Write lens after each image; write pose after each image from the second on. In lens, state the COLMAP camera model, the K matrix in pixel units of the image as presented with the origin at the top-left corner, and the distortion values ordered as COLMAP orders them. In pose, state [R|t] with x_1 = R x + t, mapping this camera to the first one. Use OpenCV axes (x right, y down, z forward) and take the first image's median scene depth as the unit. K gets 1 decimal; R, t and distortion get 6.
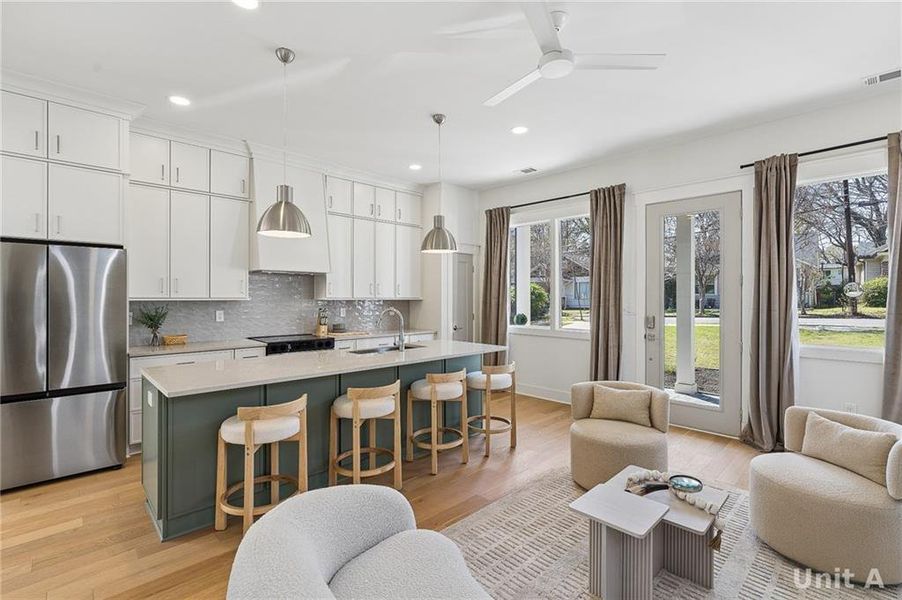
lens RADIAL K [[420.4, 0, 448.5], [0, 420.4, 300.8], [0, 0, 1]] dist [-0.001501, 0.000130]
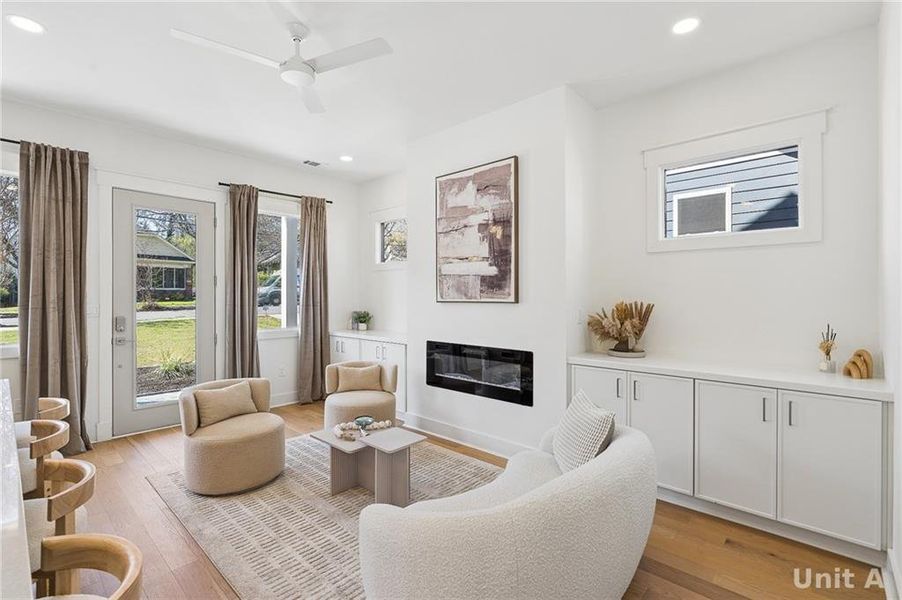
lens RADIAL K [[420.4, 0, 448.5], [0, 420.4, 300.8], [0, 0, 1]] dist [-0.001501, 0.000130]
pose [[-0.046463, -0.003392, 0.998914, -0.492385], [0.011207, 0.999930, 0.003916, 0.009222], [-0.998857, 0.011377, -0.046422, 0.417663]]
